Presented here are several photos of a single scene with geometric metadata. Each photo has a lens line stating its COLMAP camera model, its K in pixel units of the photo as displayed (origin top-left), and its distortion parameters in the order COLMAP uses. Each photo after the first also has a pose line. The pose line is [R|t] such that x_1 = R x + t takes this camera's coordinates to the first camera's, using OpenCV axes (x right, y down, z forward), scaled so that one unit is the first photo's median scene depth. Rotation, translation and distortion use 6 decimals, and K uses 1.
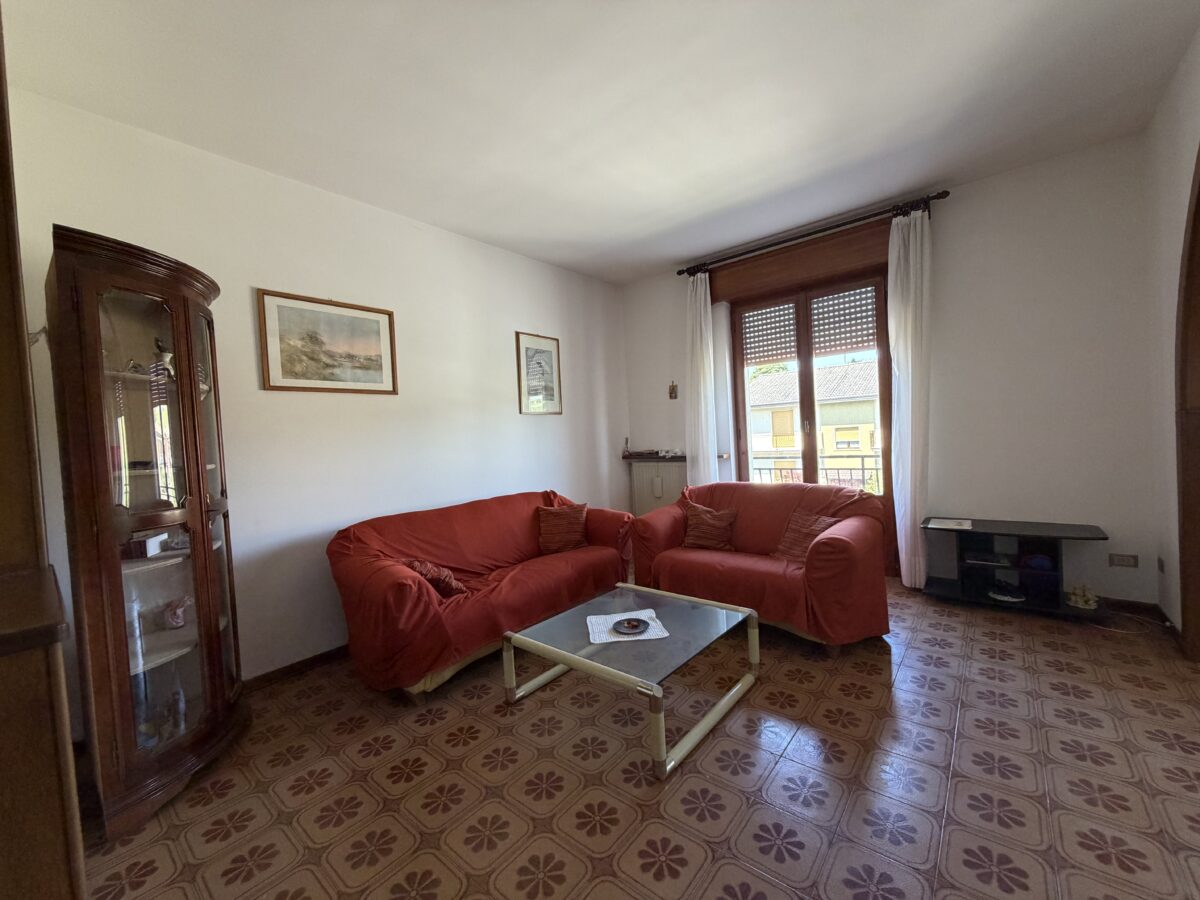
lens RADIAL K [[479.4, 0, 603.2], [0, 479.4, 448.4], [0, 0, 1]] dist [0.000735, -0.000177]
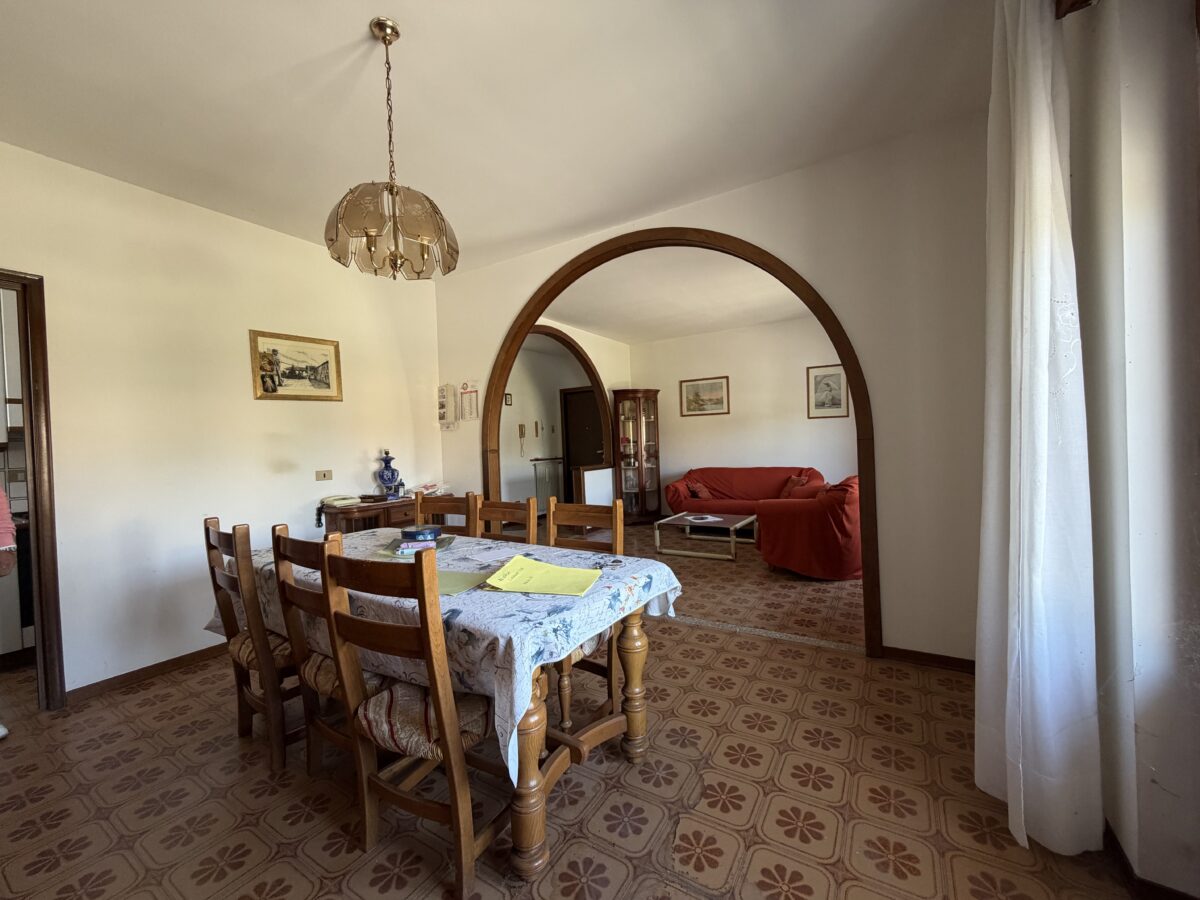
lens RADIAL K [[479.4, 0, 602.7], [0, 479.4, 448.6], [0, 0, 1]] dist [0.000735, -0.000177]
pose [[0.138601, 0.064467, -0.988248, 1.684877], [0.001279, 0.997867, 0.065274, -0.099640], [0.990347, -0.010311, 0.138223, 0.126396]]
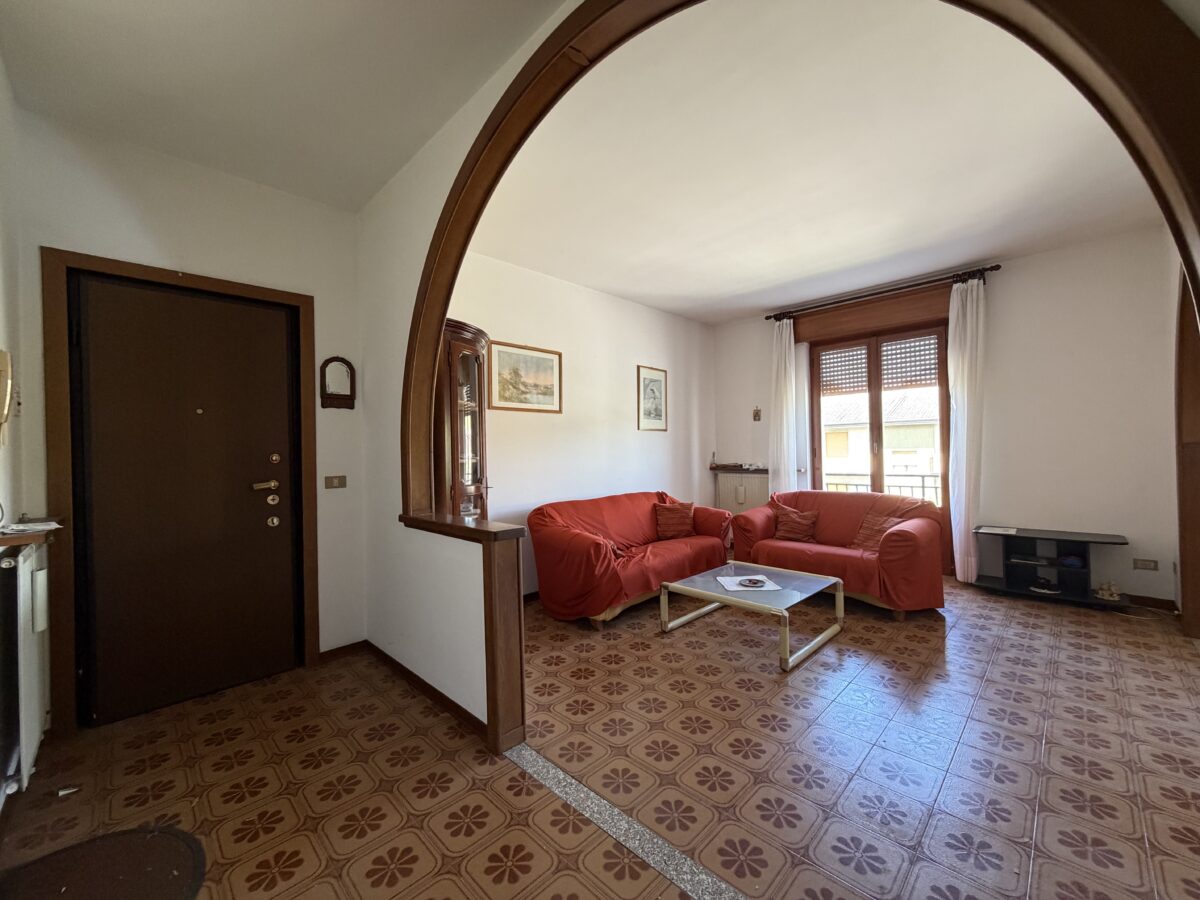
lens RADIAL K [[479.4, 0, 602.9], [0, 479.4, 448.6], [0, 0, 1]] dist [0.000735, -0.000177]
pose [[0.995374, 0.035120, -0.089428, -0.192919], [-0.037759, 0.998895, -0.027990, 0.020036], [0.088346, 0.031237, 0.995600, -0.336980]]
